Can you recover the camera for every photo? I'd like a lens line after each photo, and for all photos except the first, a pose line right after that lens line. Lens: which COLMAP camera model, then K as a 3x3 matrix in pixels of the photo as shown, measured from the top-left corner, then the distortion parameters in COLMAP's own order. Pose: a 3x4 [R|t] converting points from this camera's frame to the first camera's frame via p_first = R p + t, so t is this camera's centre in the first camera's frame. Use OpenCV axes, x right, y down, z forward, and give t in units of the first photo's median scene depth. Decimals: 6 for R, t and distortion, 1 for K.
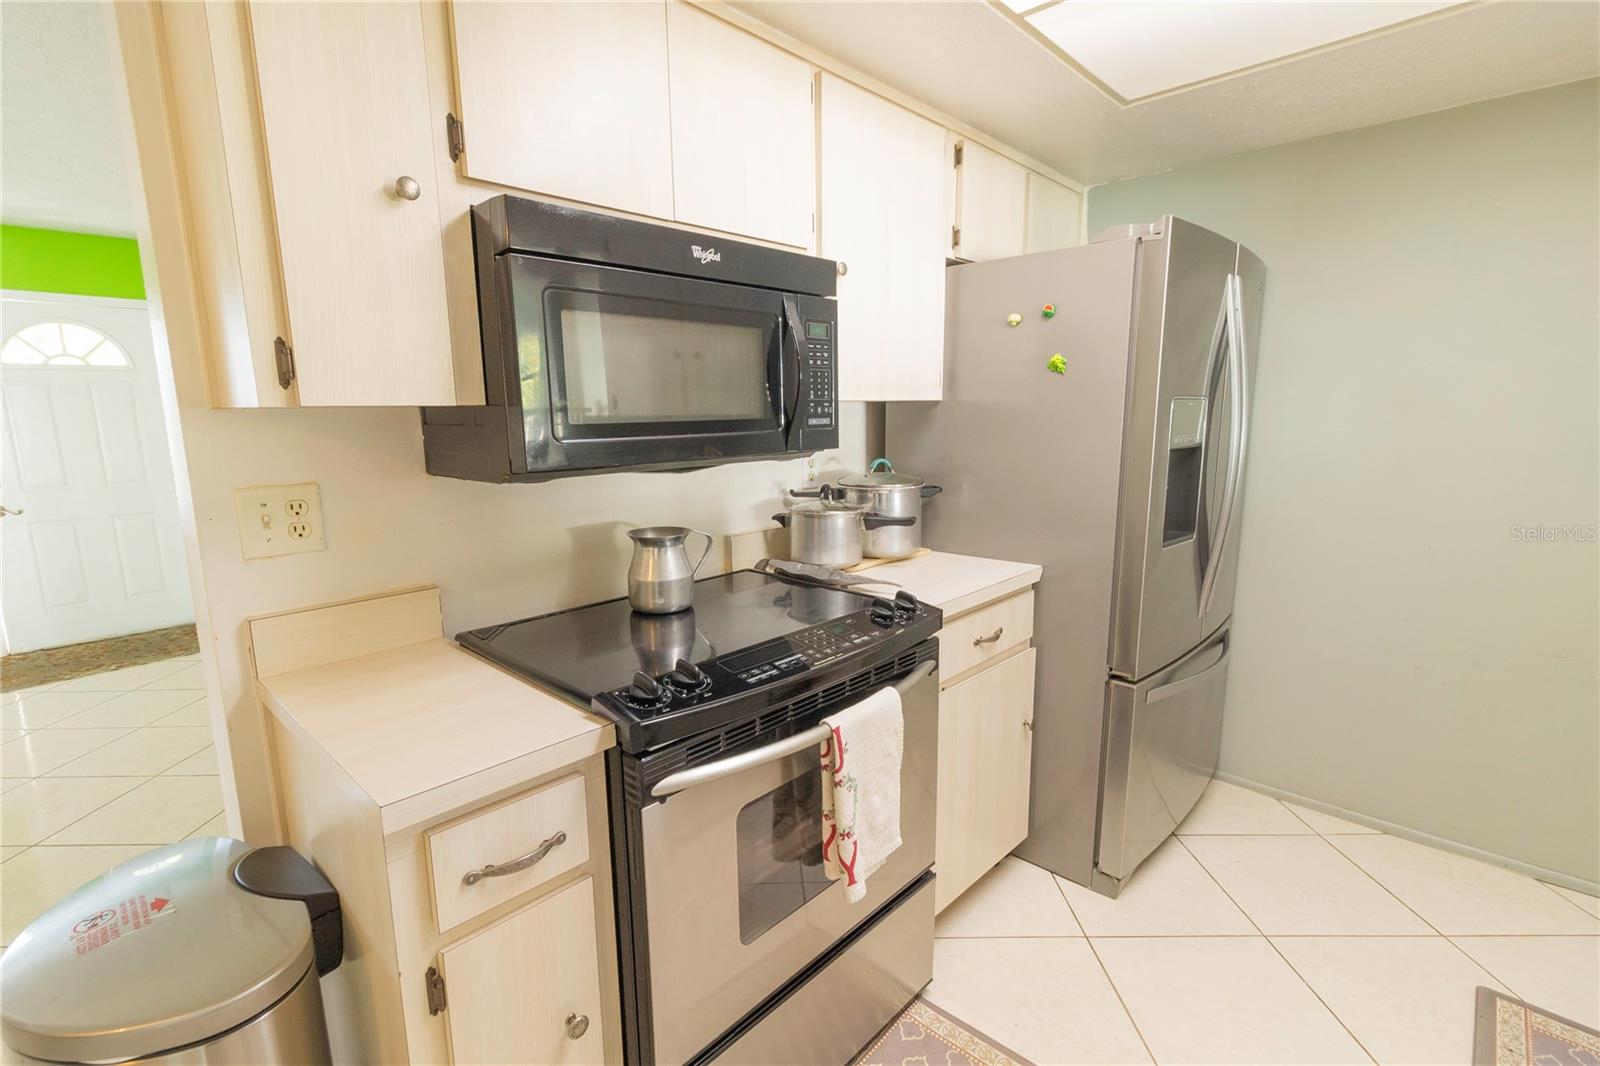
lens RADIAL K [[731.0, 0, 796.4], [0, 731.0, 536.1], [0, 0, 1]] dist [-0.000681, 0.001338]
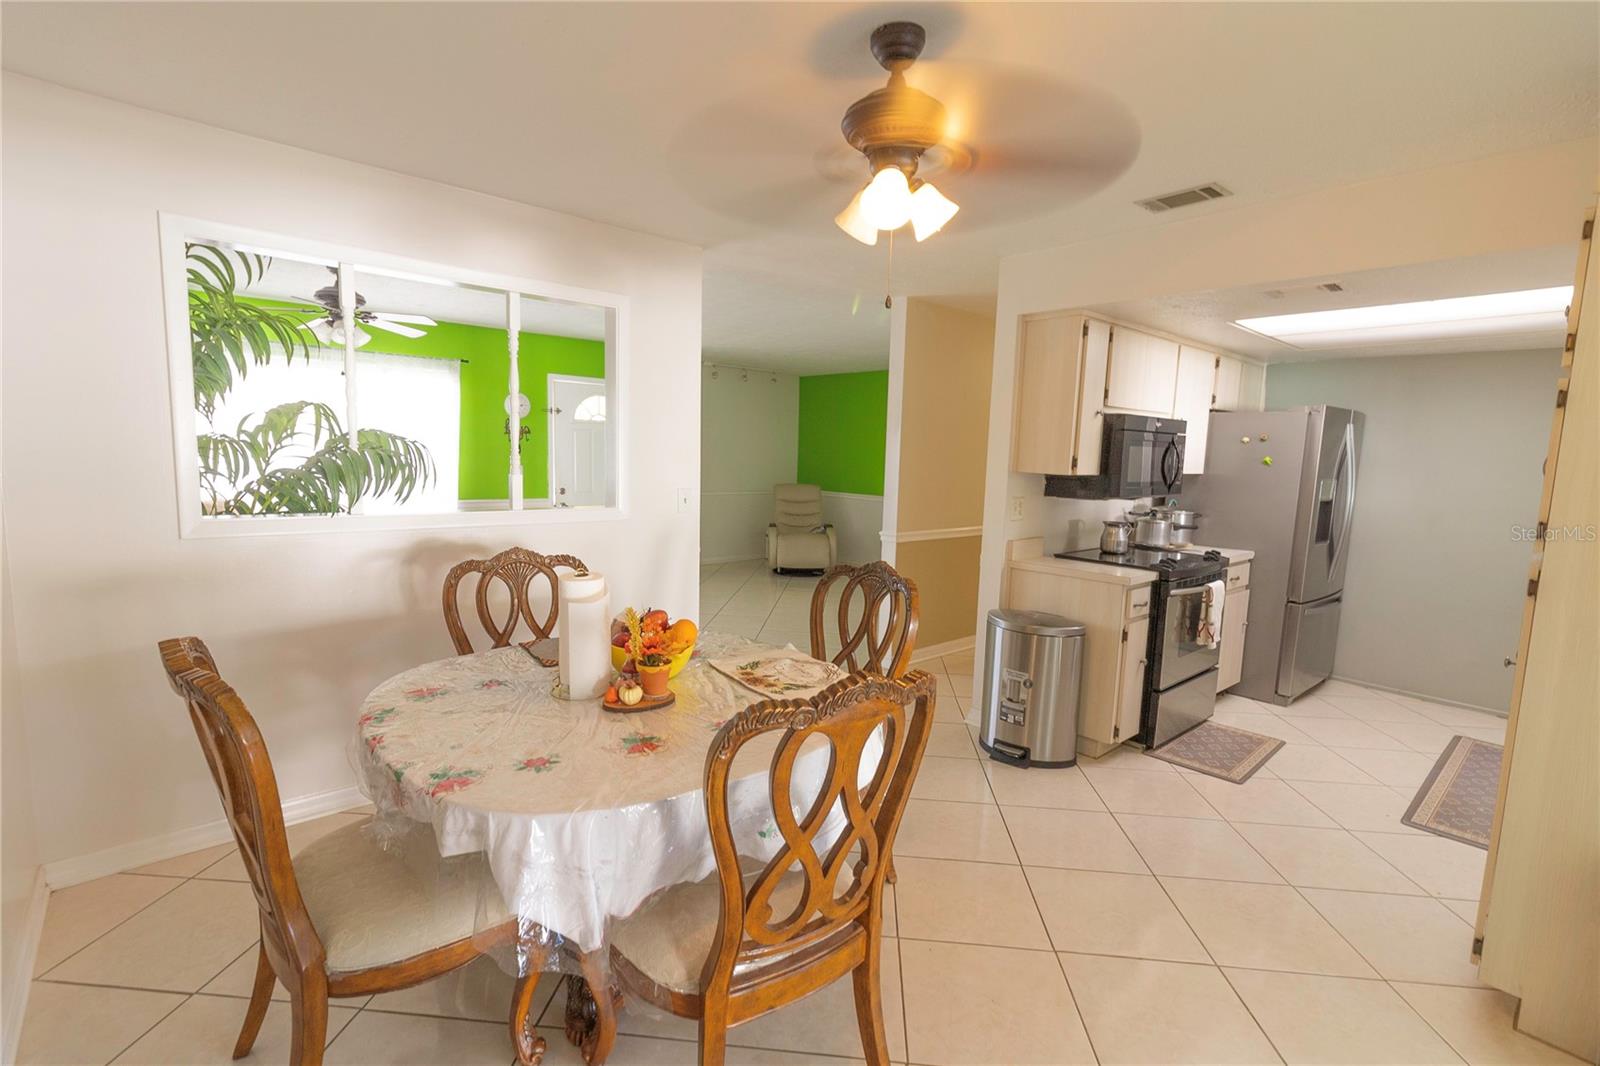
lens RADIAL K [[731.0, 0, 792.4], [0, 731.0, 534.8], [0, 0, 1]] dist [-0.000681, 0.001338]
pose [[0.994814, 0.055496, -0.085232, -0.882510], [-0.059949, 0.996918, -0.050607, 0.190163], [0.082161, 0.055454, 0.995075, -1.333797]]
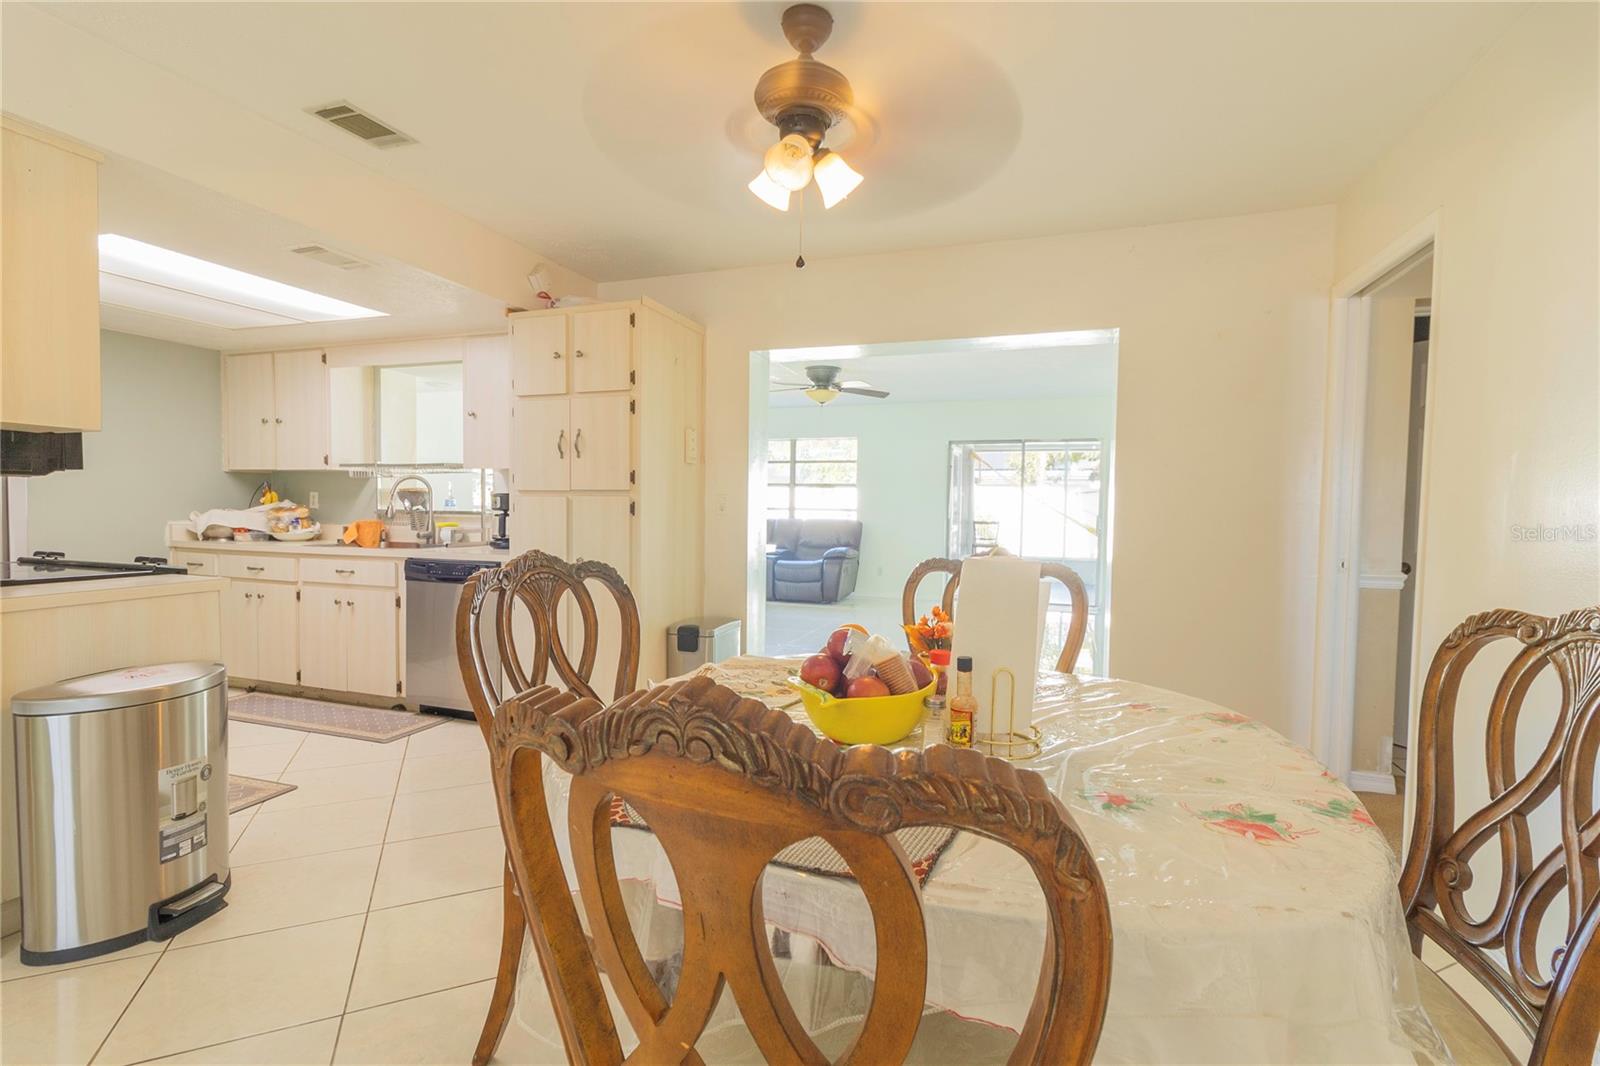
lens RADIAL K [[731.0, 0, 807.4], [0, 731.0, 533.8], [0, 0, 1]] dist [-0.000681, 0.001338]
pose [[-0.427835, -0.025659, 0.903492, -1.769154], [0.145822, 0.984543, 0.097013, 0.106434], [-0.892016, 0.173255, -0.417480, 0.054968]]
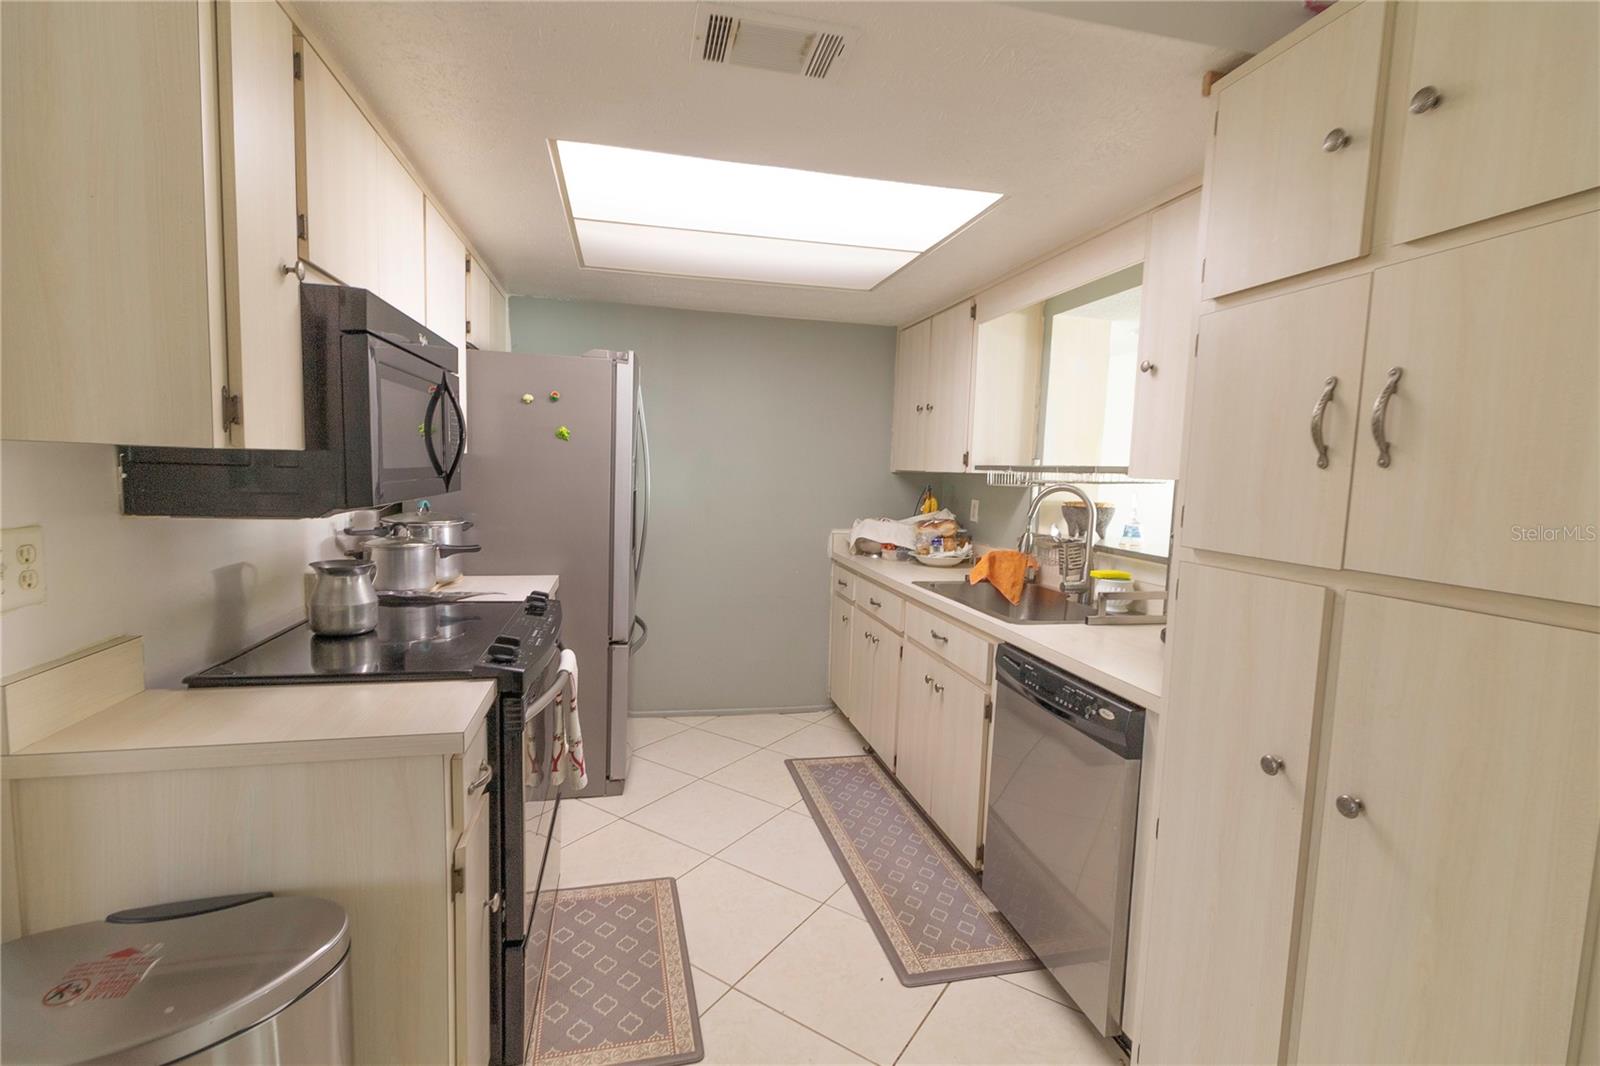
lens RADIAL K [[731.0, 0, 797.2], [0, 731.0, 537.3], [0, 0, 1]] dist [-0.000681, 0.001338]
pose [[0.552109, -0.048450, 0.832363, -0.588073], [0.100584, 0.994890, -0.008808, 0.027604], [-0.827683, 0.088586, 0.554160, -0.161637]]
